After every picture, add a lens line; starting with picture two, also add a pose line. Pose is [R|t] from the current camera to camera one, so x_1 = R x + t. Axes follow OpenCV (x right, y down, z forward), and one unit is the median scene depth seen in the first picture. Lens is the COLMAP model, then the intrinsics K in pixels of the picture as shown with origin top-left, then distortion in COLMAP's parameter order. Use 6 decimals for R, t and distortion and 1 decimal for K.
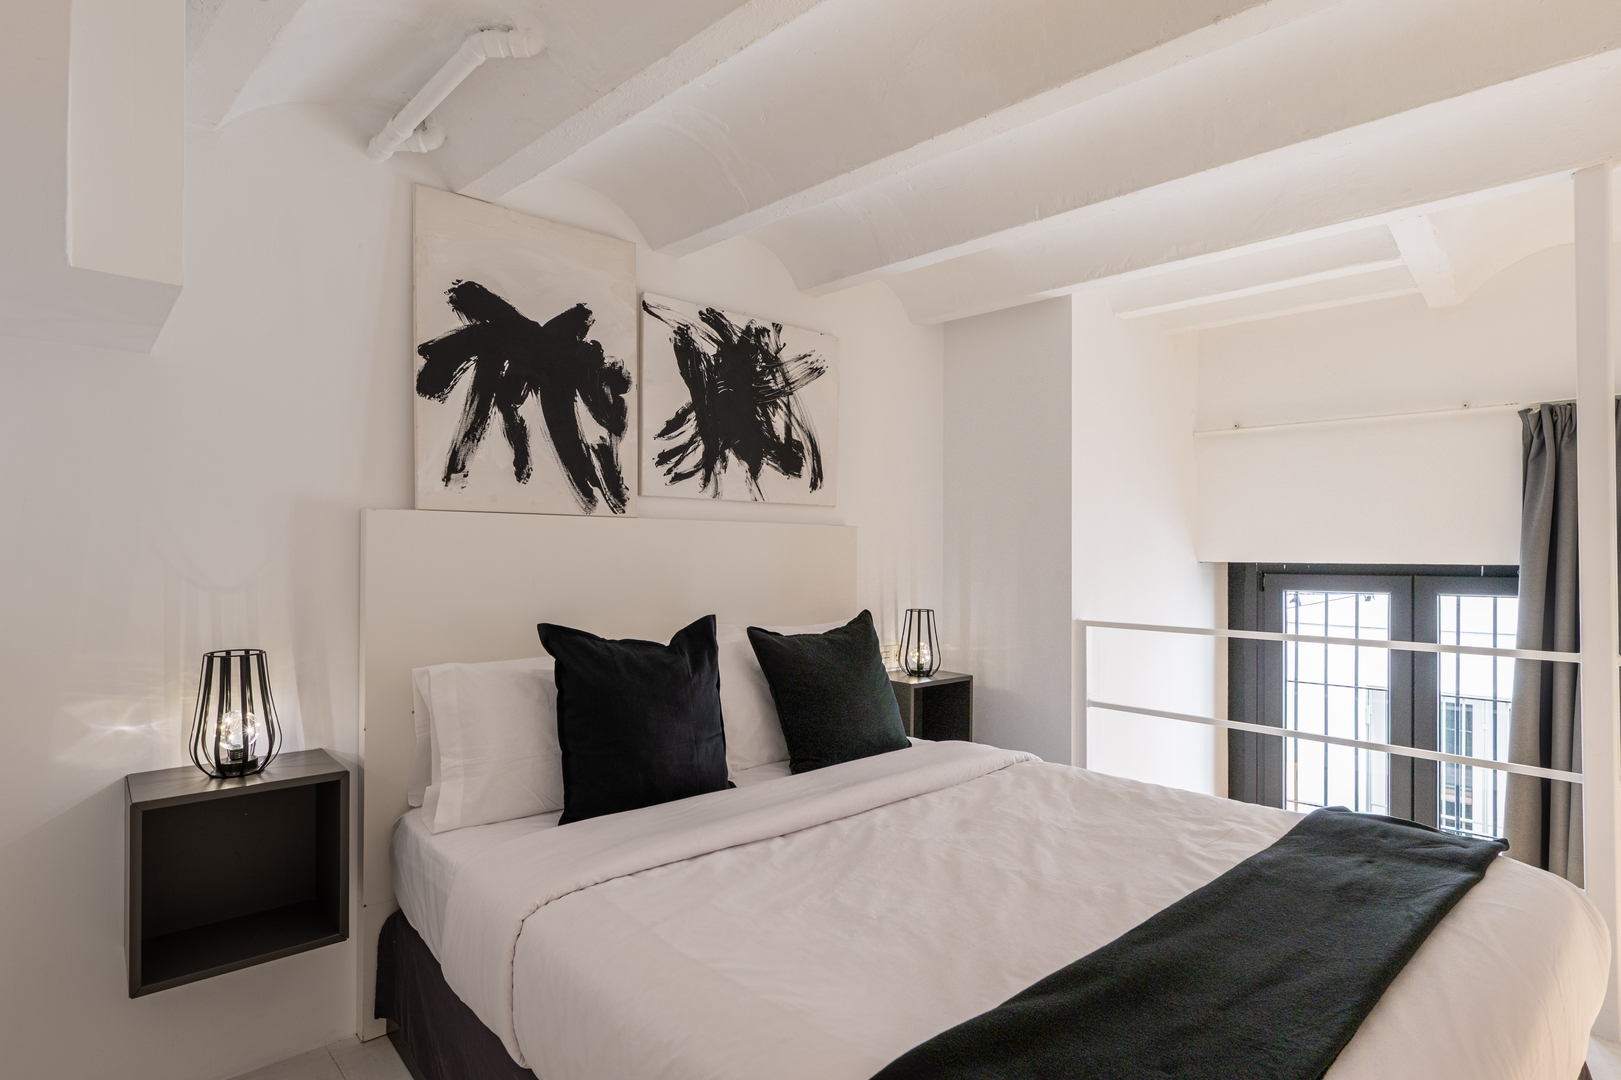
lens RADIAL K [[838.1, 0, 808.9], [0, 838.1, 542.6], [0, 0, 1]] dist [0.000557, 0.000013]
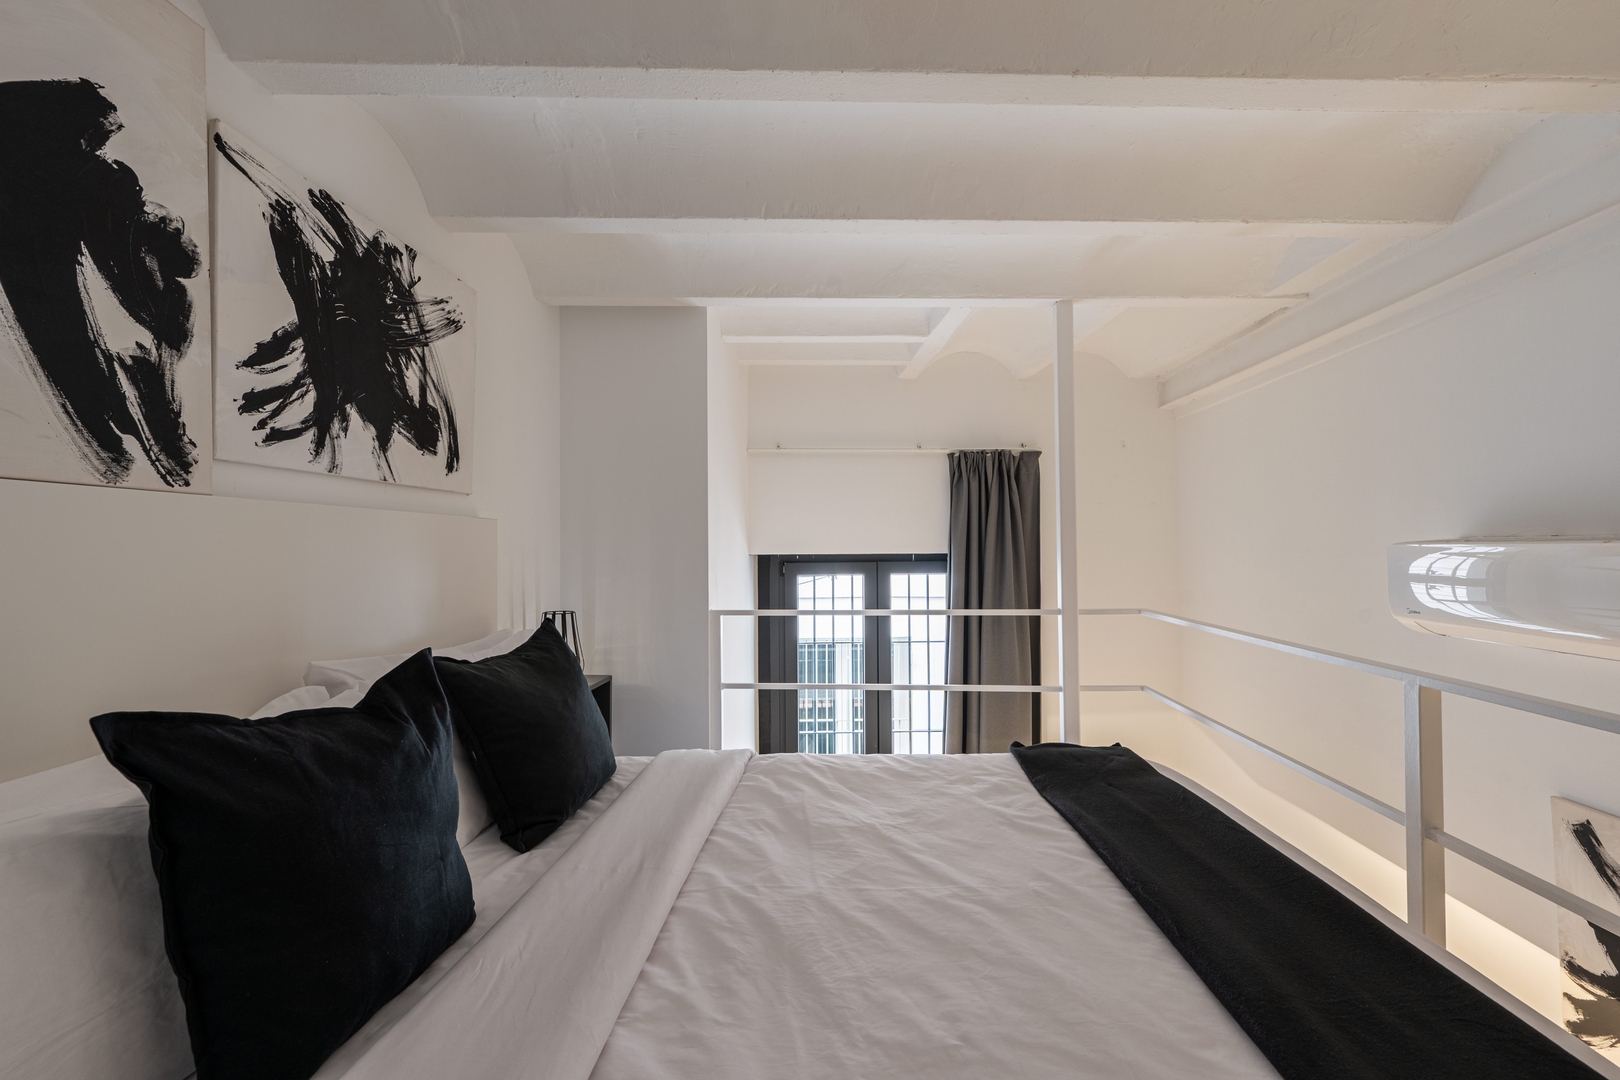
lens RADIAL K [[665.0, 0, 811.9], [0, 665.0, 538.0], [0, 0, 1]] dist [-0.000815, 0.000014]
pose [[0.707727, 0.001217, 0.706485, -0.236748], [0.000188, 0.999998, -0.001910, 0.001219], [-0.706486, 0.001484, 0.707726, 0.373191]]
